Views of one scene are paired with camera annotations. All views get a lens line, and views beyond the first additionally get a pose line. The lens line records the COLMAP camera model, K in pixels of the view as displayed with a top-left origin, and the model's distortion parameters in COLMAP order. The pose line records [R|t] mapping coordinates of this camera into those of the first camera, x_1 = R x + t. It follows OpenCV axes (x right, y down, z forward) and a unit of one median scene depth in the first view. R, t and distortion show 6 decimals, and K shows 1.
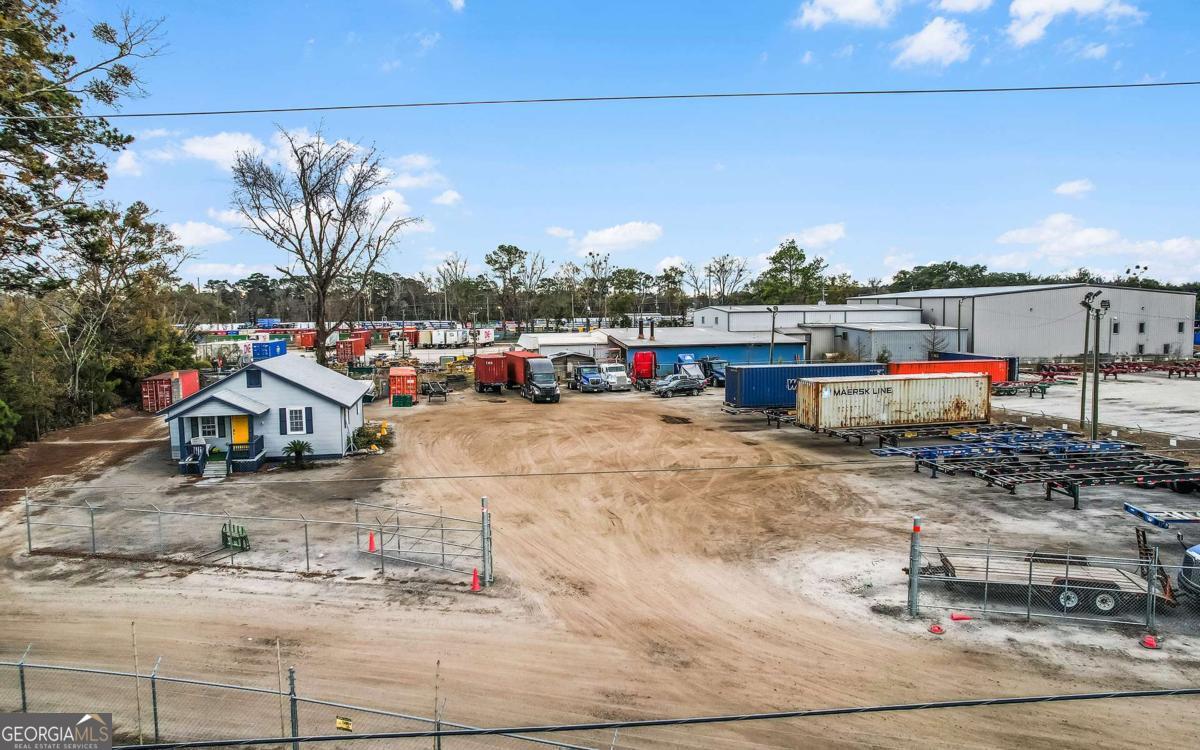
lens RADIAL K [[767.2, 0, 600.0], [0, 767.2, 375.0], [0, 0, 1]] dist [-0.003702, -0.000330]
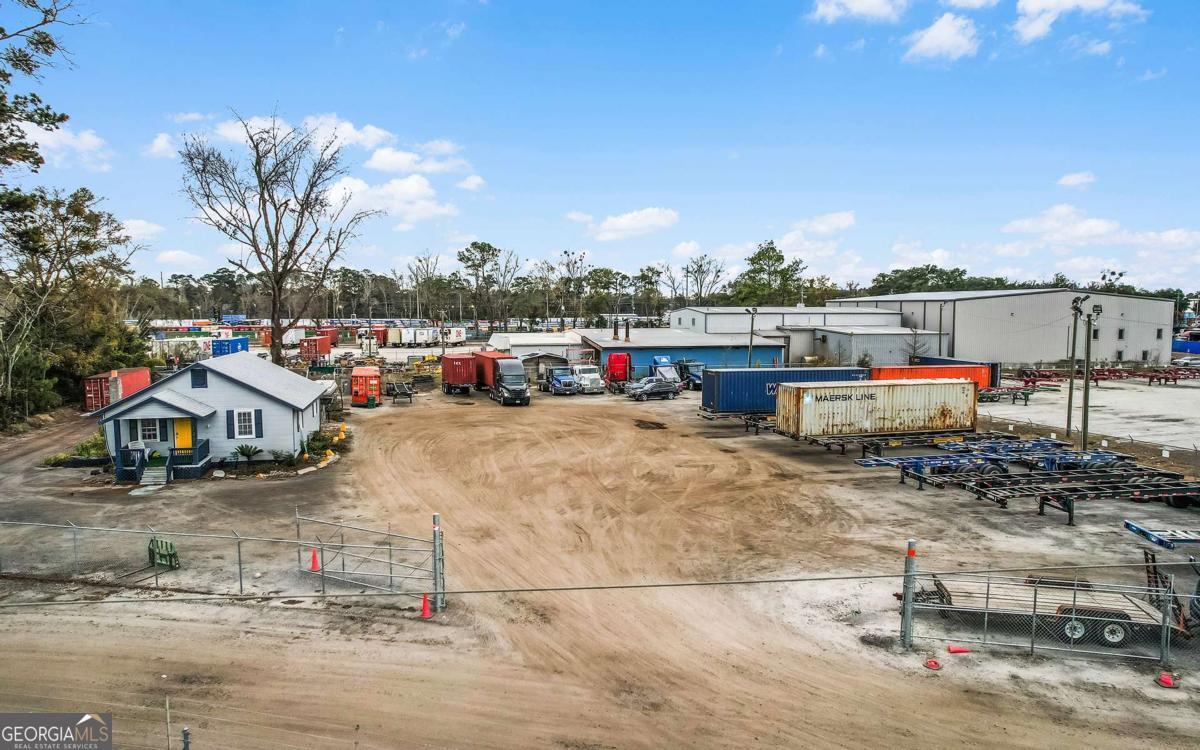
lens RADIAL K [[775.6, 0, 594.8], [0, 775.6, 387.5], [0, 0, 1]] dist [-0.001621, 0.001286]
pose [[0.999638, 0.008913, 0.025367, 0.005656], [-0.009286, 0.999850, 0.014613, -0.002271], [-0.025232, -0.014844, 0.999571, 0.041960]]
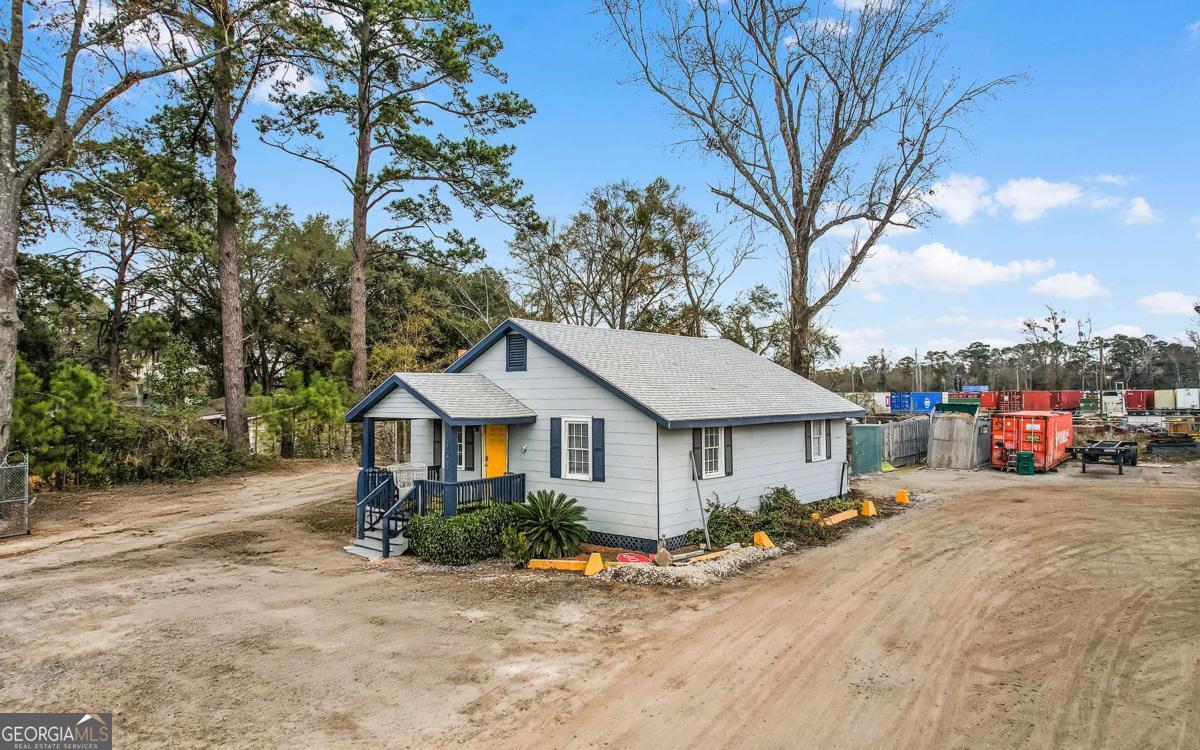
lens RADIAL K [[767.2, 0, 600.0], [0, 767.2, 375.0], [0, 0, 1]] dist [-0.003702, -0.000330]
pose [[0.627352, -0.009859, -0.778673, -0.043738], [-0.068974, 0.995286, -0.068172, 0.043942], [0.775675, 0.096476, 0.623715, 0.685088]]
